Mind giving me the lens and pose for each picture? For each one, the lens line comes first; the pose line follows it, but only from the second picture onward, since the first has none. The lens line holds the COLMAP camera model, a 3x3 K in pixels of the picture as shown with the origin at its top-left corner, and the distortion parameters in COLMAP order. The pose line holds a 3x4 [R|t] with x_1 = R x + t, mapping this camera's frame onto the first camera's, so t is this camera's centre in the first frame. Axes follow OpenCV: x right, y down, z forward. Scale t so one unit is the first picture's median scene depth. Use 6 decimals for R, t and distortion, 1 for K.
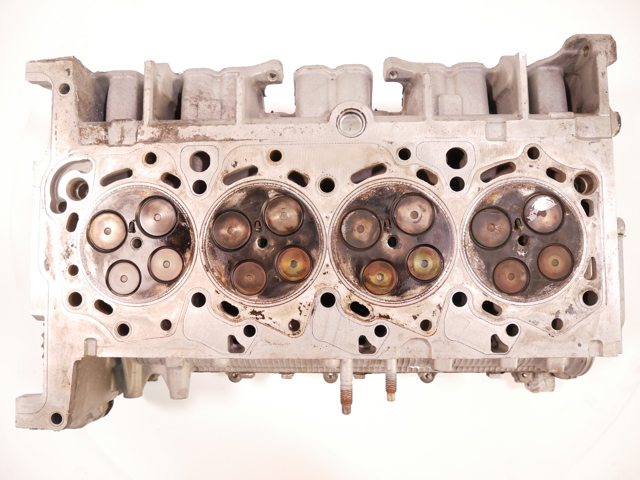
lens RADIAL K [[479.8, 0, 320.0], [0, 479.8, 240.0], [0, 0, 1]] dist [-0.007096, -0.000455]
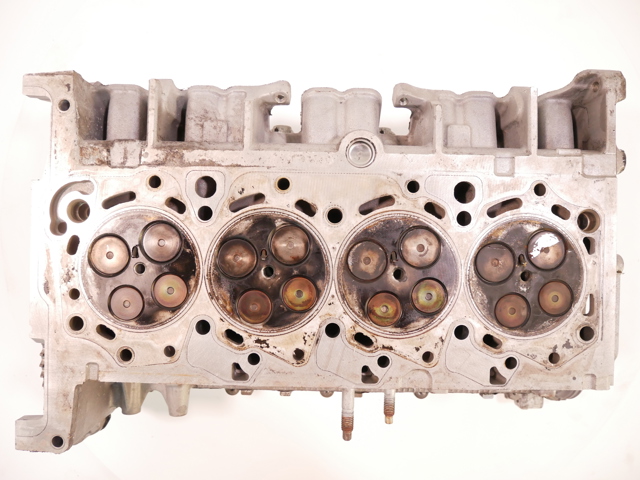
lens RADIAL K [[479.8, 0, 320.0], [0, 479.8, 240.0], [0, 0, 1]] dist [-0.007096, -0.000455]
pose [[0.998855, 0.025834, 0.040260, -0.054117], [-0.027999, 0.998139, 0.054181, -0.115982], [-0.038785, -0.055246, 0.997719, 0.005547]]
